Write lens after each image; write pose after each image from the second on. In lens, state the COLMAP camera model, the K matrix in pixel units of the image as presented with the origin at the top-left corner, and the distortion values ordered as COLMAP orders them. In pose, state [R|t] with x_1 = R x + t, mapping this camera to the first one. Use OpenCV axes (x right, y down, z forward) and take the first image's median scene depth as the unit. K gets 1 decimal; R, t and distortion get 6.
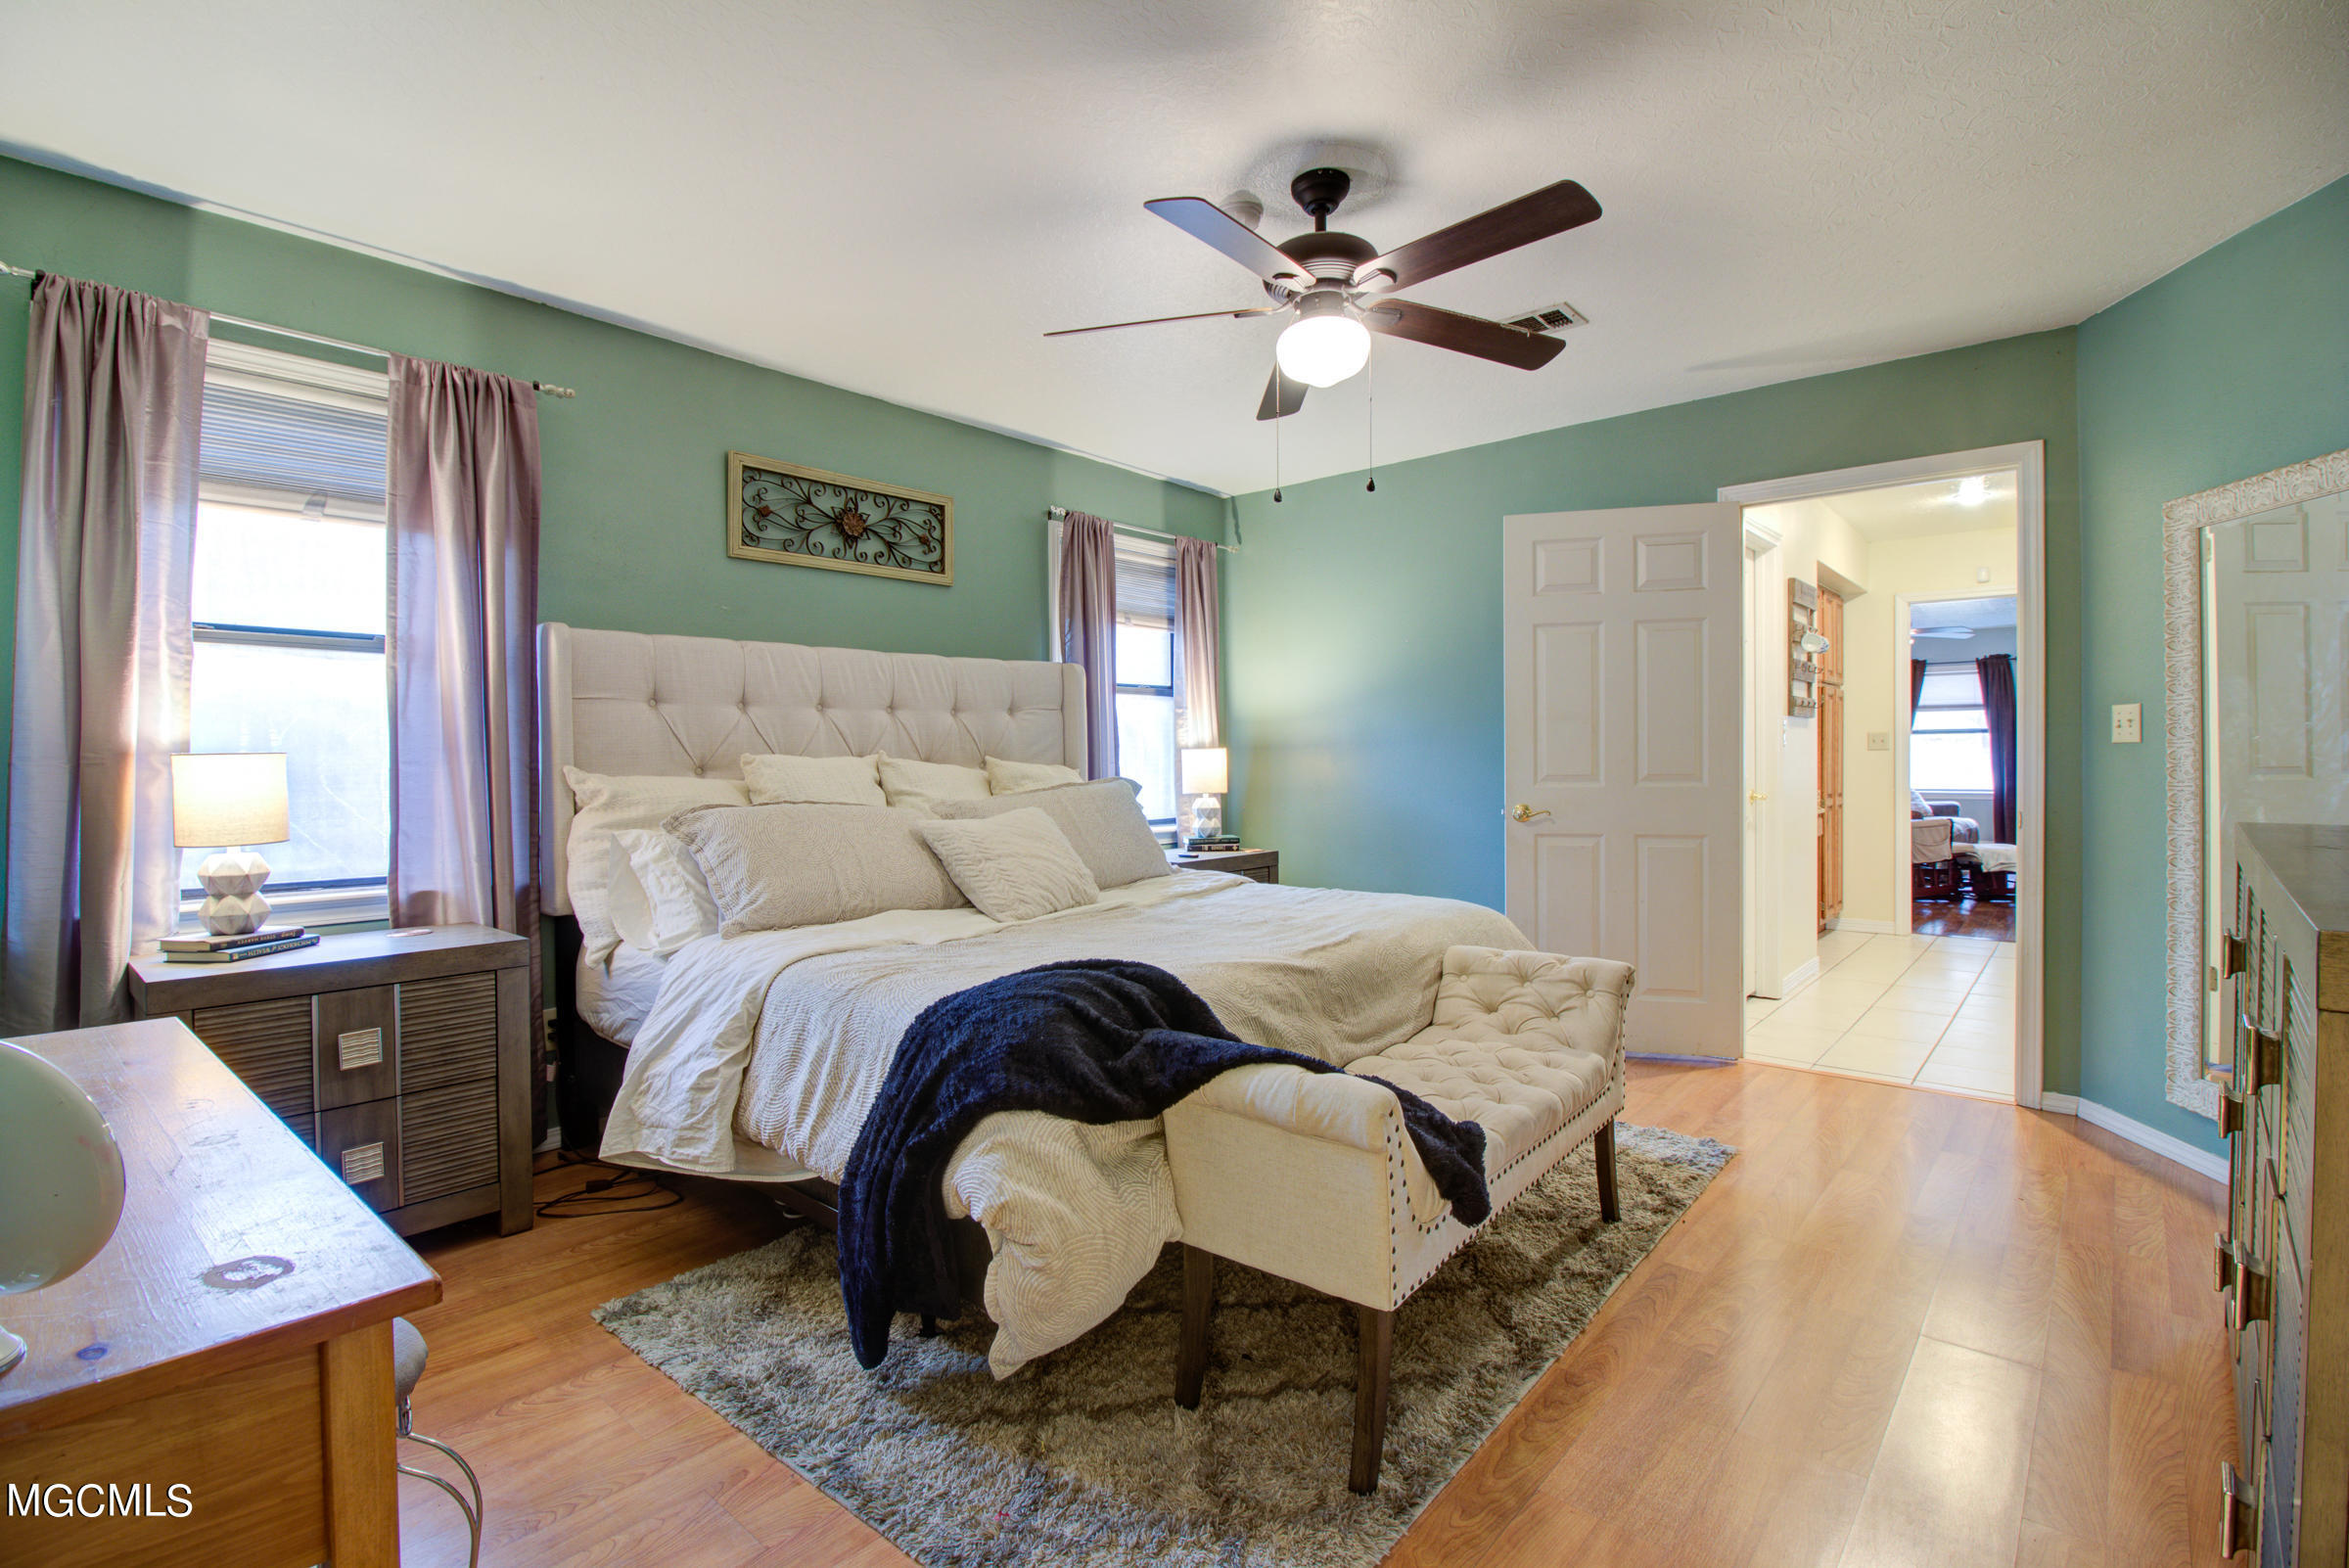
lens RADIAL K [[1079.9, 0, 1154.6], [0, 1079.9, 769.2], [0, 0, 1]] dist [0.000926, -0.014300]
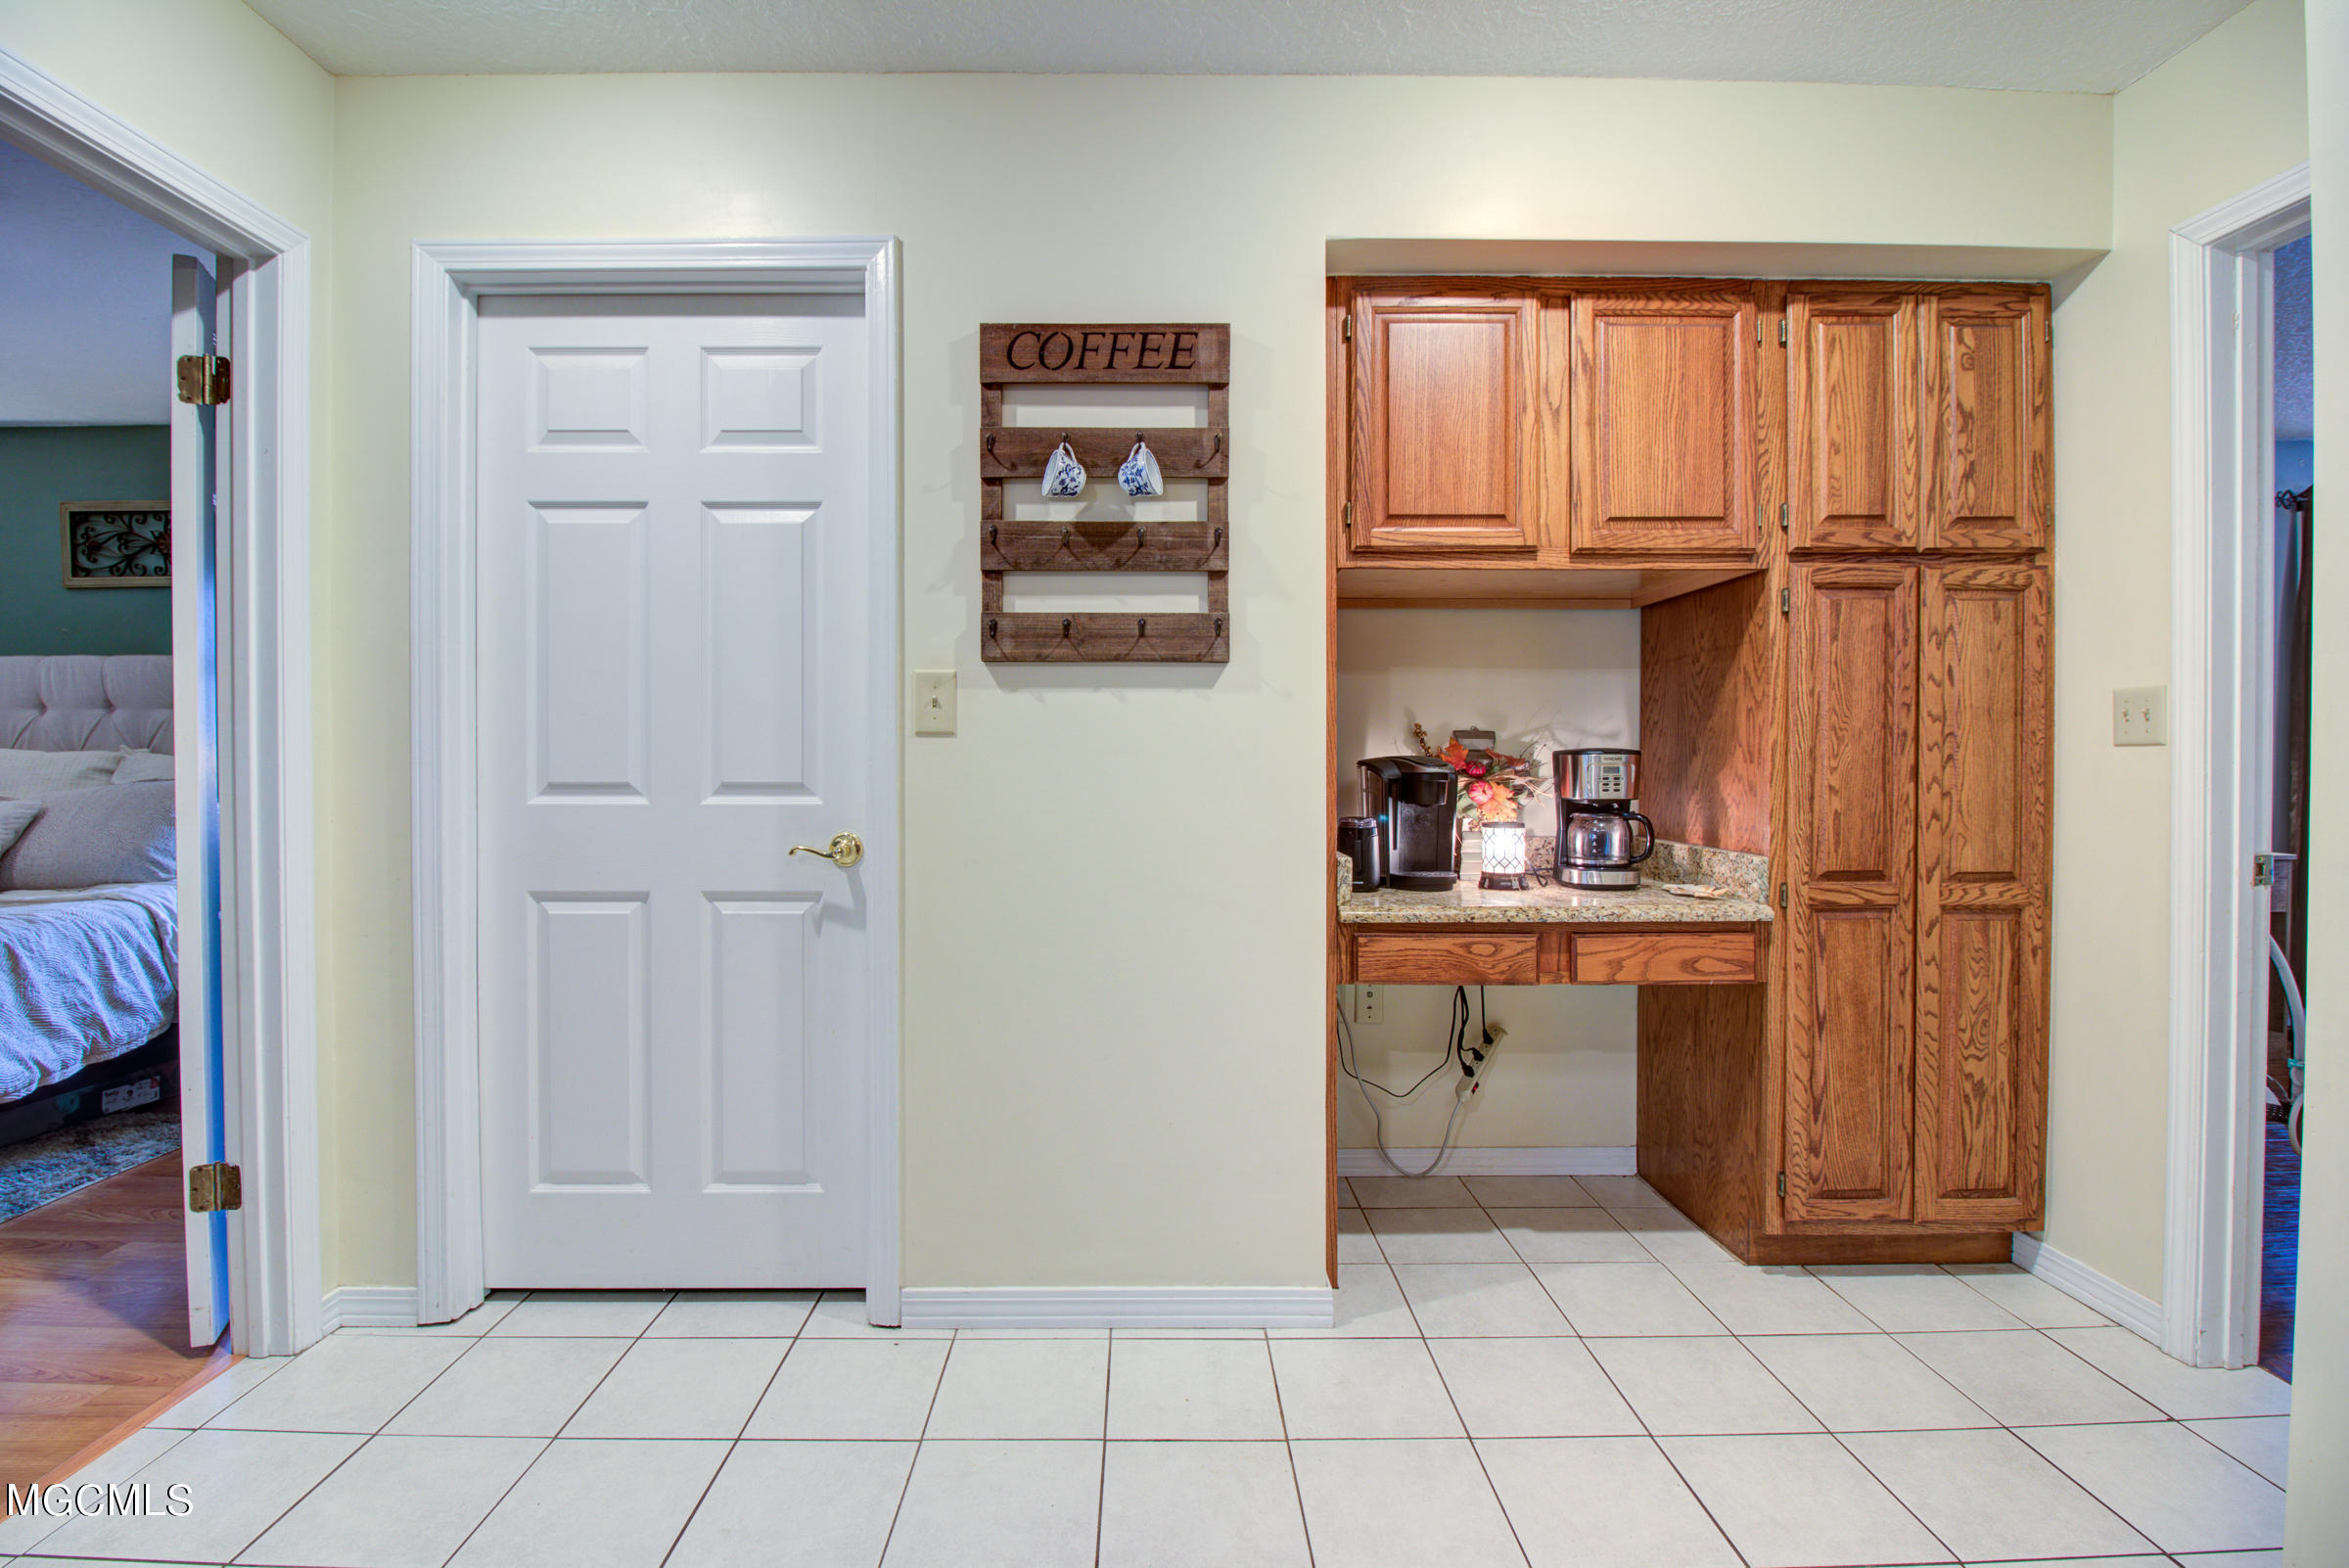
lens RADIAL K [[1079.9, 0, 1154.6], [0, 1079.9, 769.2], [0, 0, 1]] dist [0.000926, -0.014300]
pose [[0.673595, 0.017551, -0.738892, 1.239308], [-0.014935, 0.999837, 0.010135, -0.019268], [0.738949, 0.004208, 0.673748, 1.015040]]
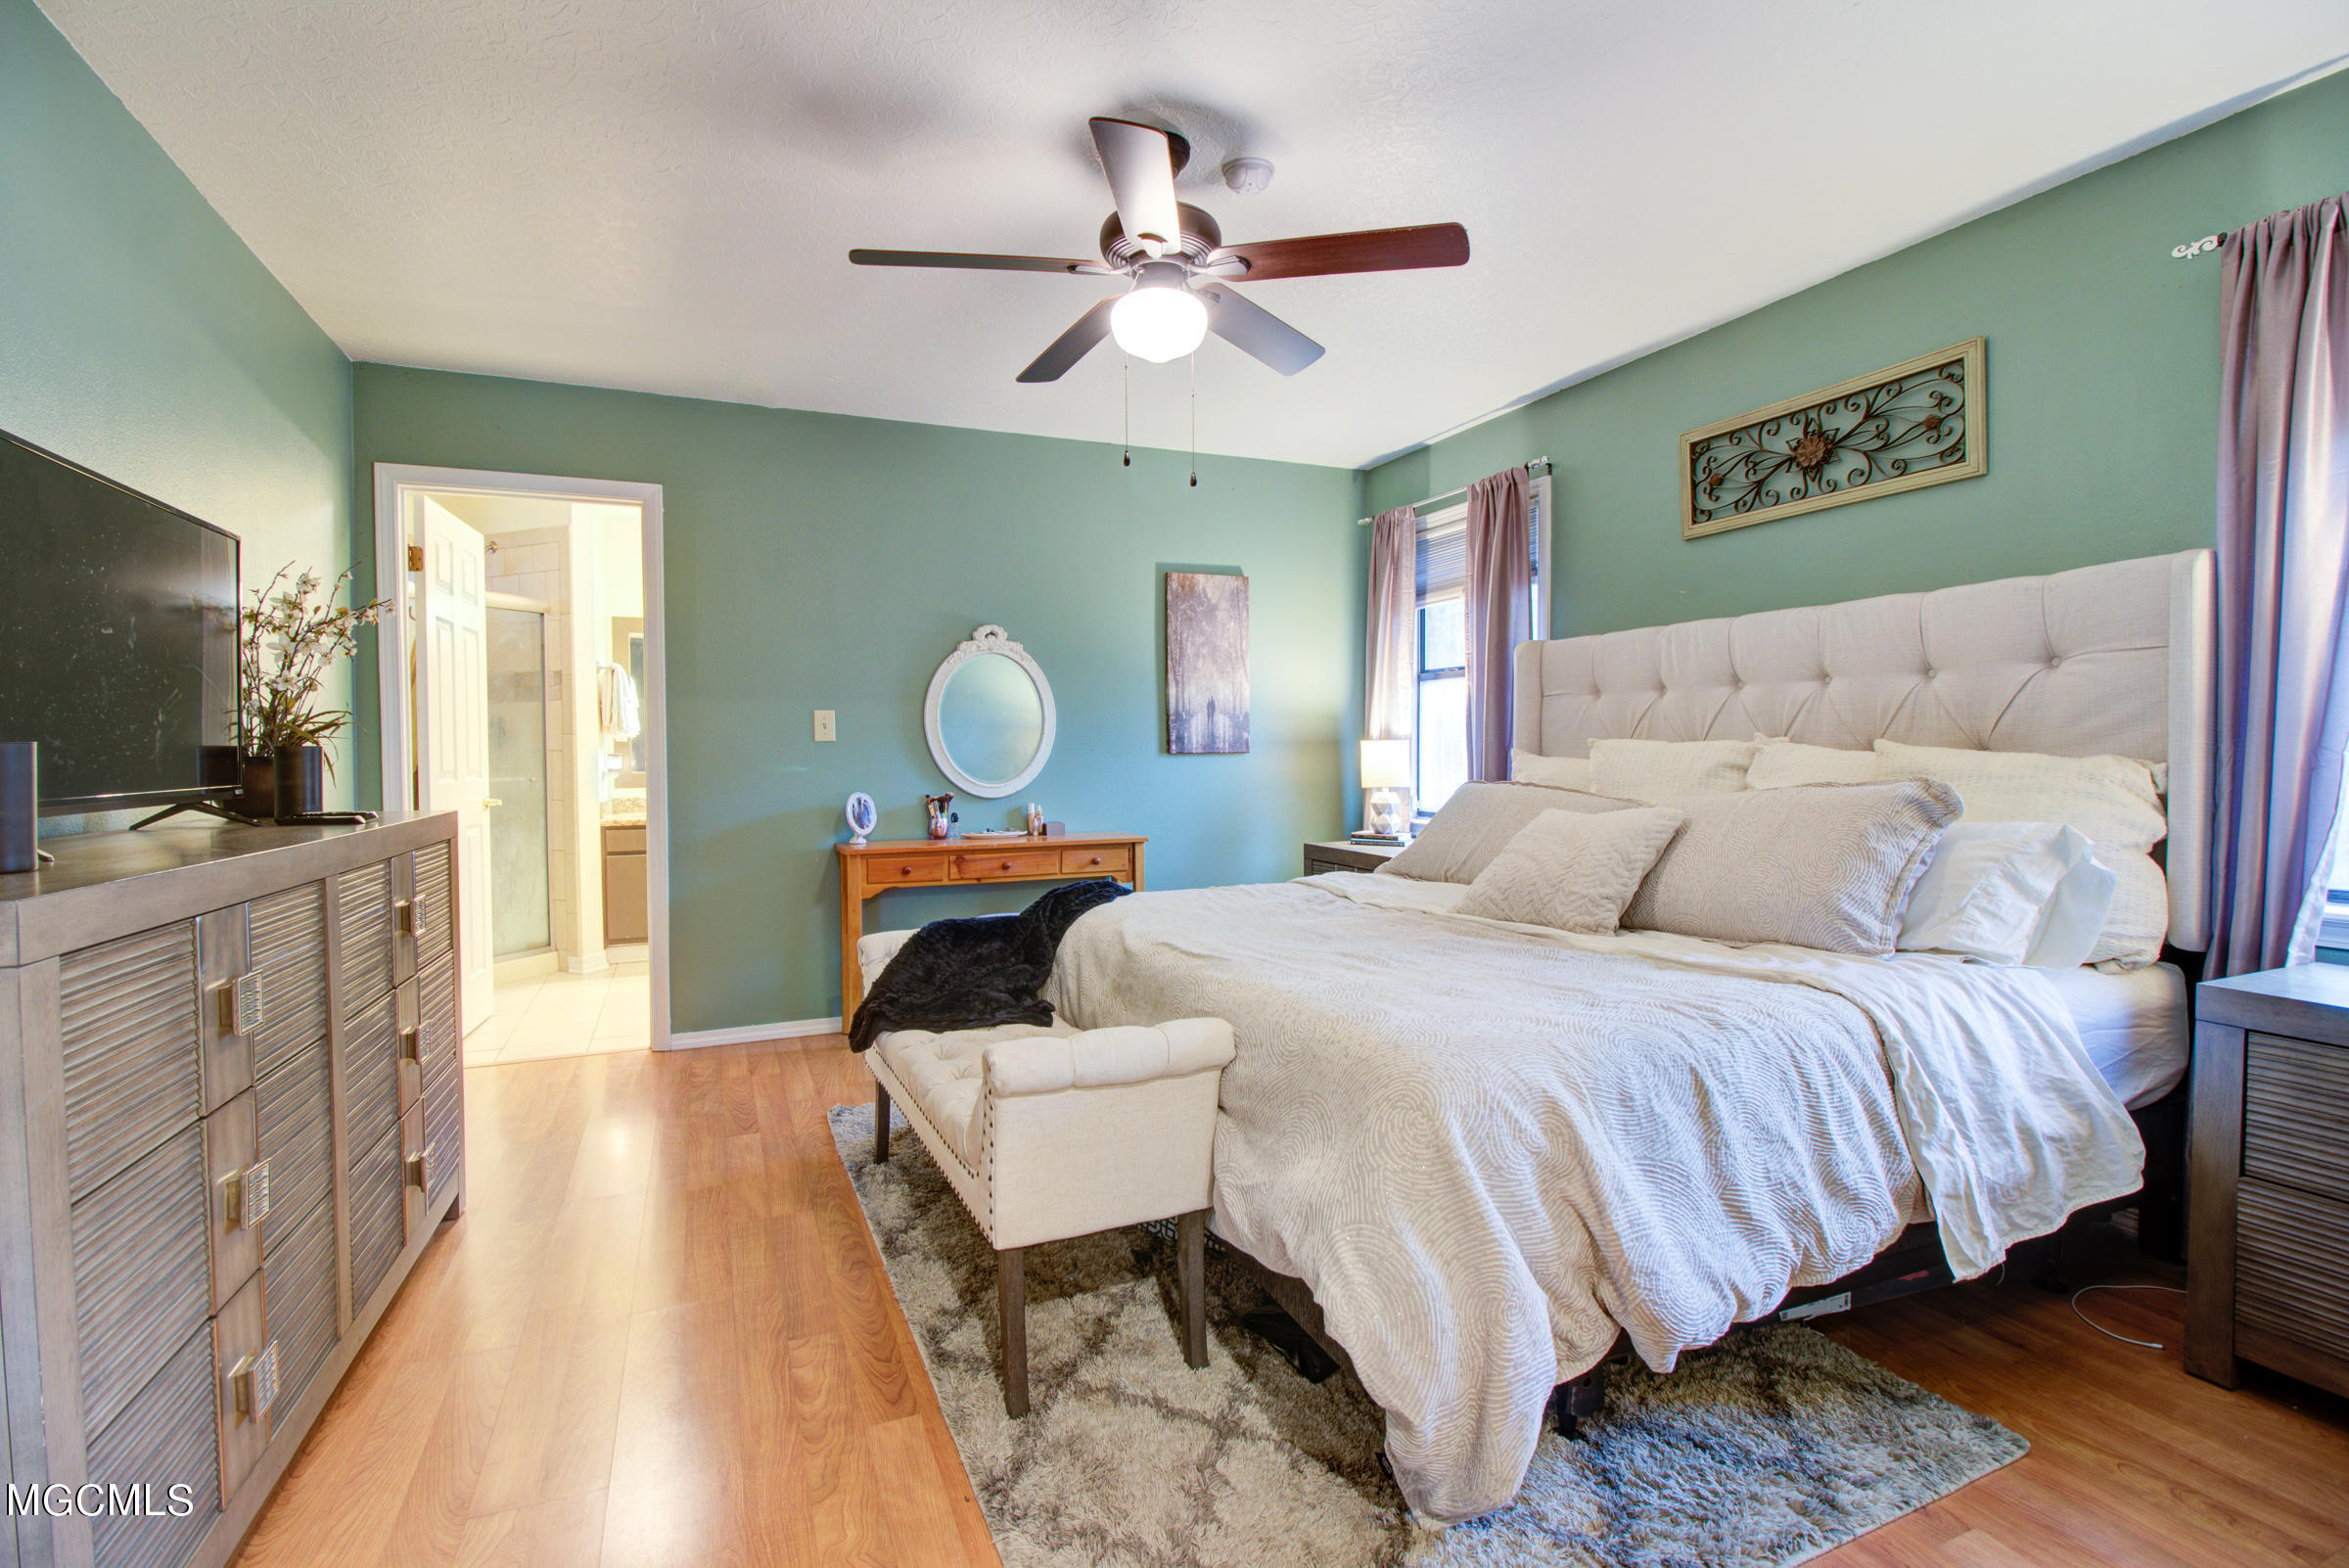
lens RADIAL K [[1079.9, 0, 1154.6], [0, 1079.9, 769.2], [0, 0, 1]] dist [0.000926, -0.014300]
pose [[-0.432251, 0.029244, -0.901279, 0.666731], [-0.001054, 0.999457, 0.032934, -0.015994], [0.901753, 0.015186, -0.431985, 0.914025]]
